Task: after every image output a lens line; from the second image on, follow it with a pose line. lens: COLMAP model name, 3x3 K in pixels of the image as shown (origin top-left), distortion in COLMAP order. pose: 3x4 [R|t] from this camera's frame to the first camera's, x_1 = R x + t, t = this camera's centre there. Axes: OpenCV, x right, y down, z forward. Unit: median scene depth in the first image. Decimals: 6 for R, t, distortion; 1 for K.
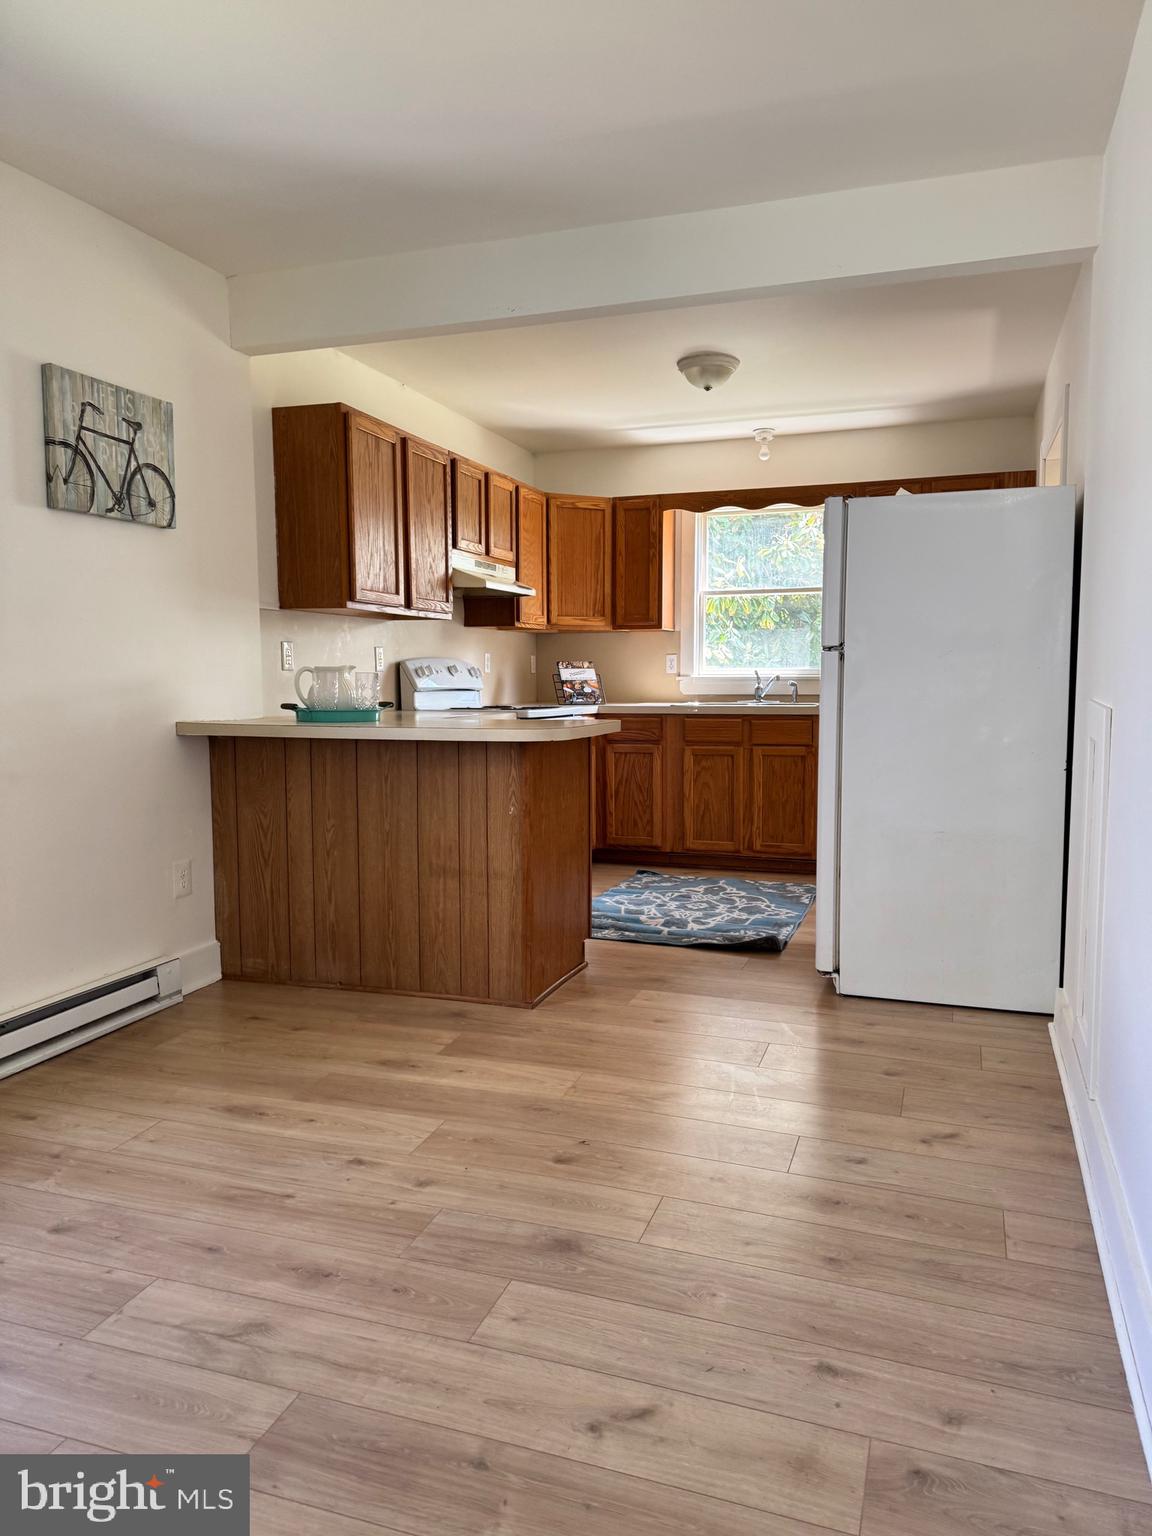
lens RADIAL K [[1094.3, 0, 577.9], [0, 1094.3, 780.8], [0, 0, 1]] dist [0.022490, -0.025338]
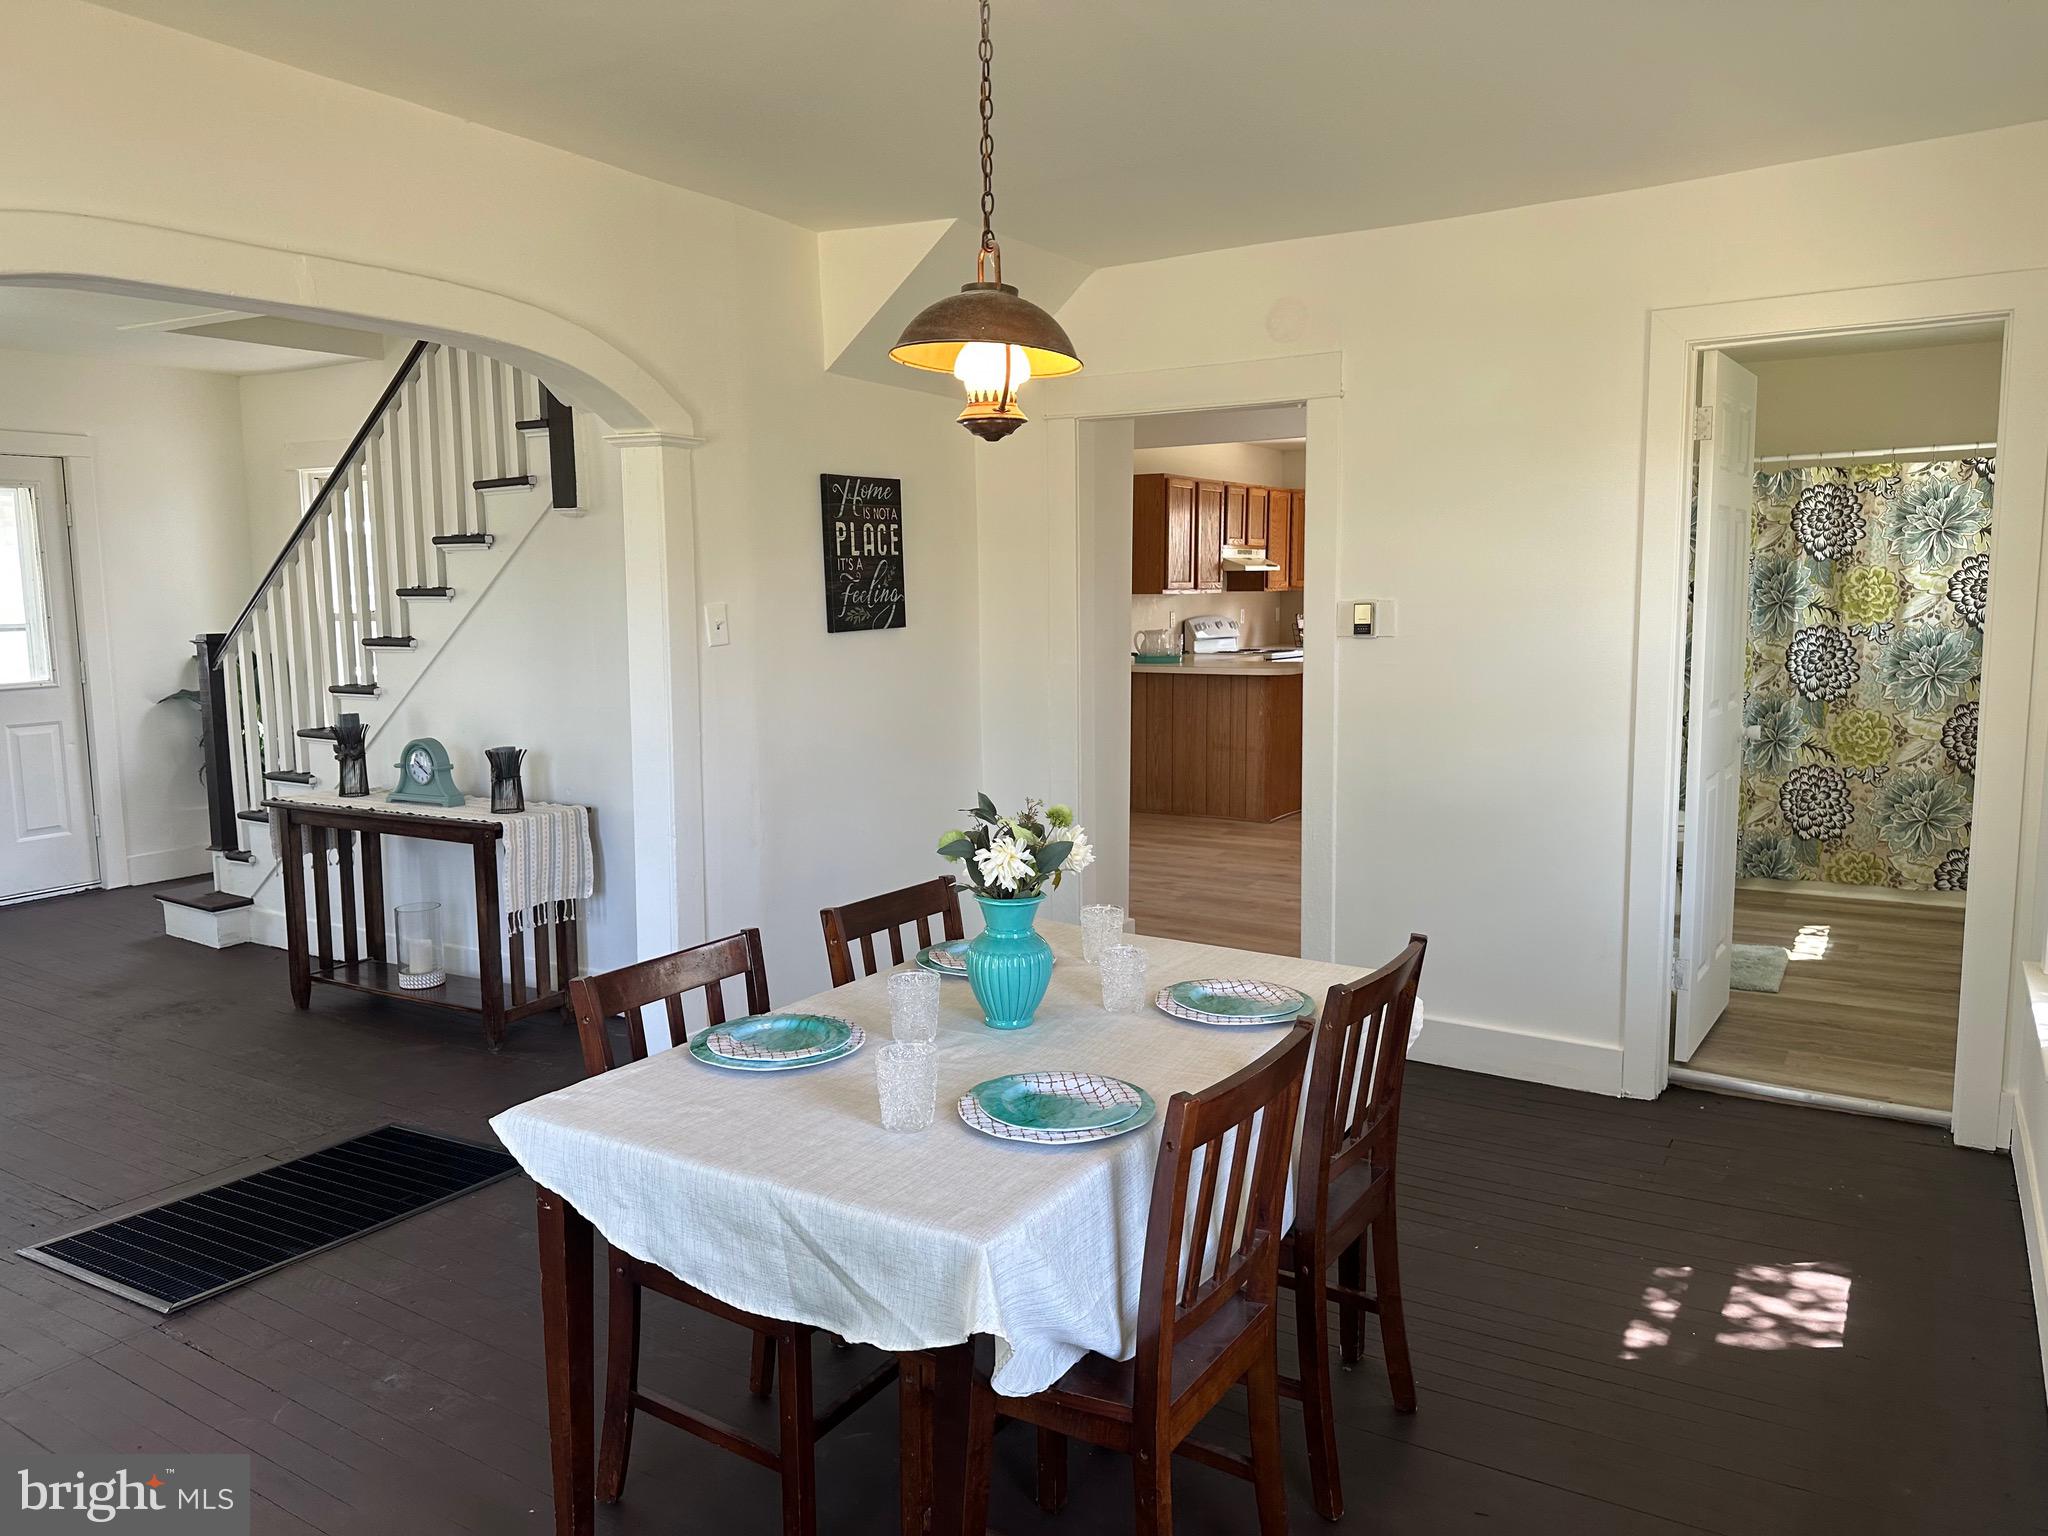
lens RADIAL K [[1446.0, 0, 1024.6], [0, 1446.0, 770.5], [0, 0, 1]] dist [0.012456, 0.000150]
pose [[0.976211, 0.023809, -0.215514, 0.077021], [-0.017684, 0.999384, 0.030306, 0.057043], [0.216102, -0.025774, 0.976030, -1.434267]]
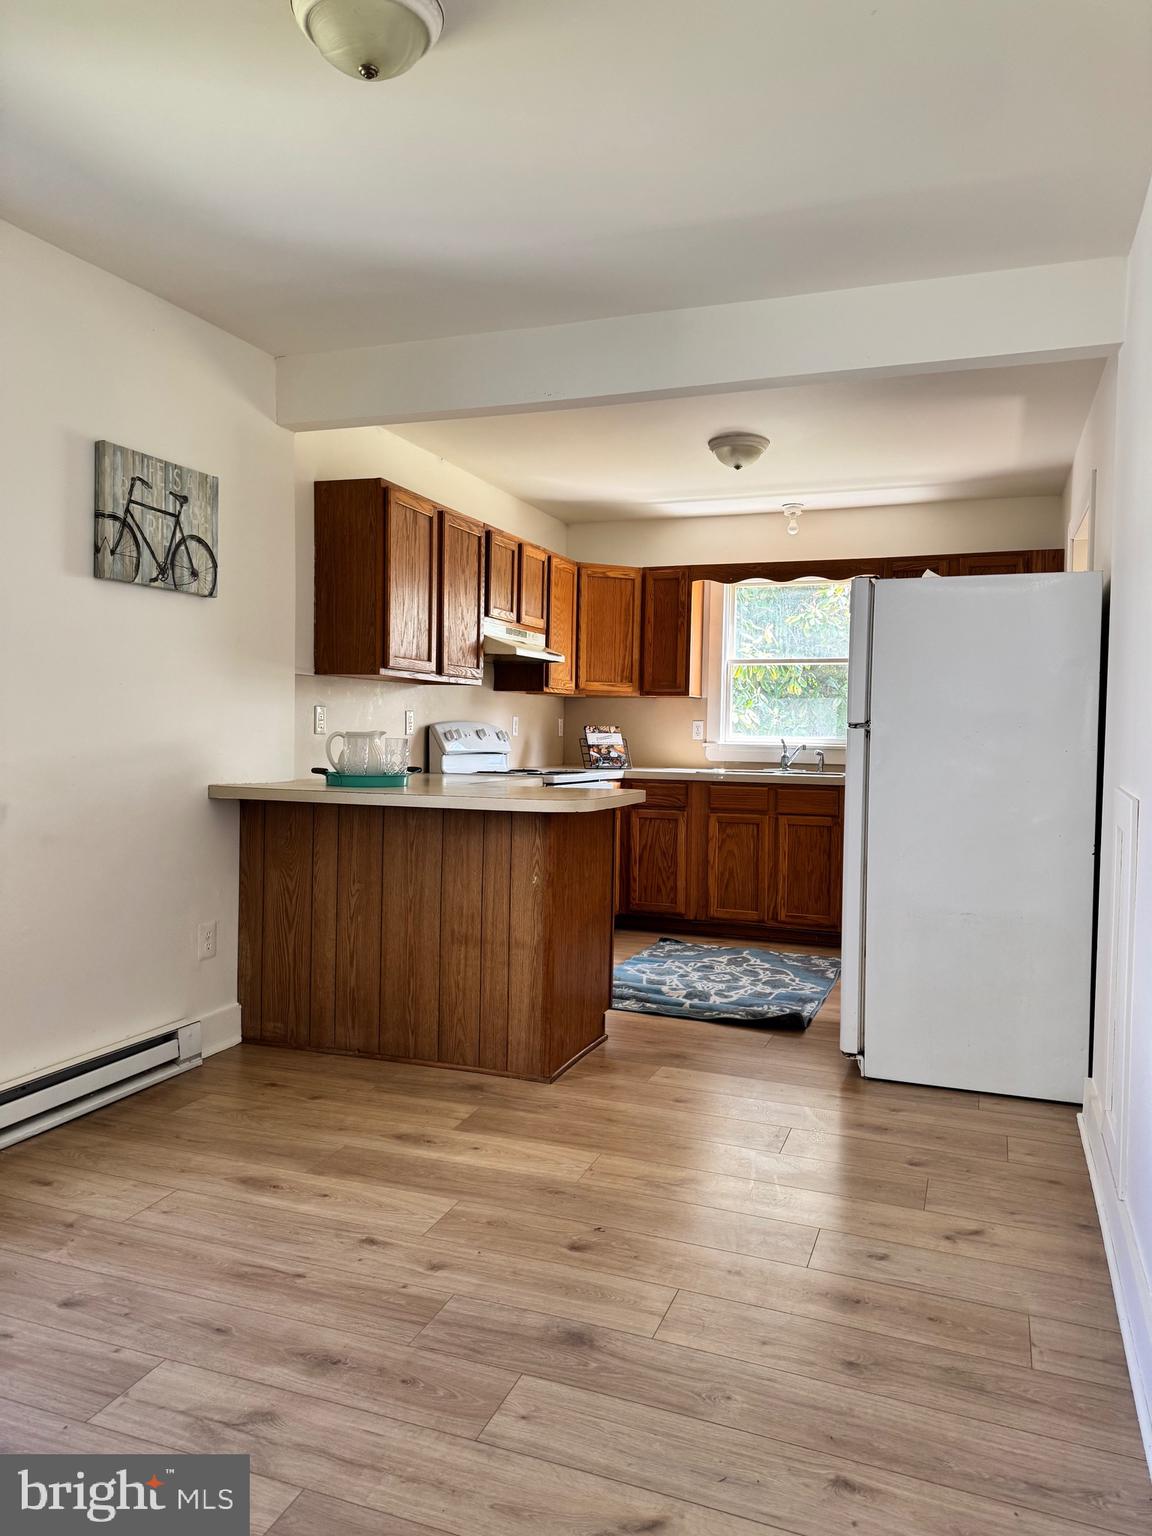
lens RADIAL K [[1094.3, 0, 577.2], [0, 1094.3, 768.0], [0, 0, 1]] dist [0.022490, -0.025338]
pose [[0.999432, 0.022568, -0.025046, 0.000649], [-0.024081, 0.997795, -0.061851, -0.015210], [0.023595, 0.062419, 0.997771, -0.006711]]
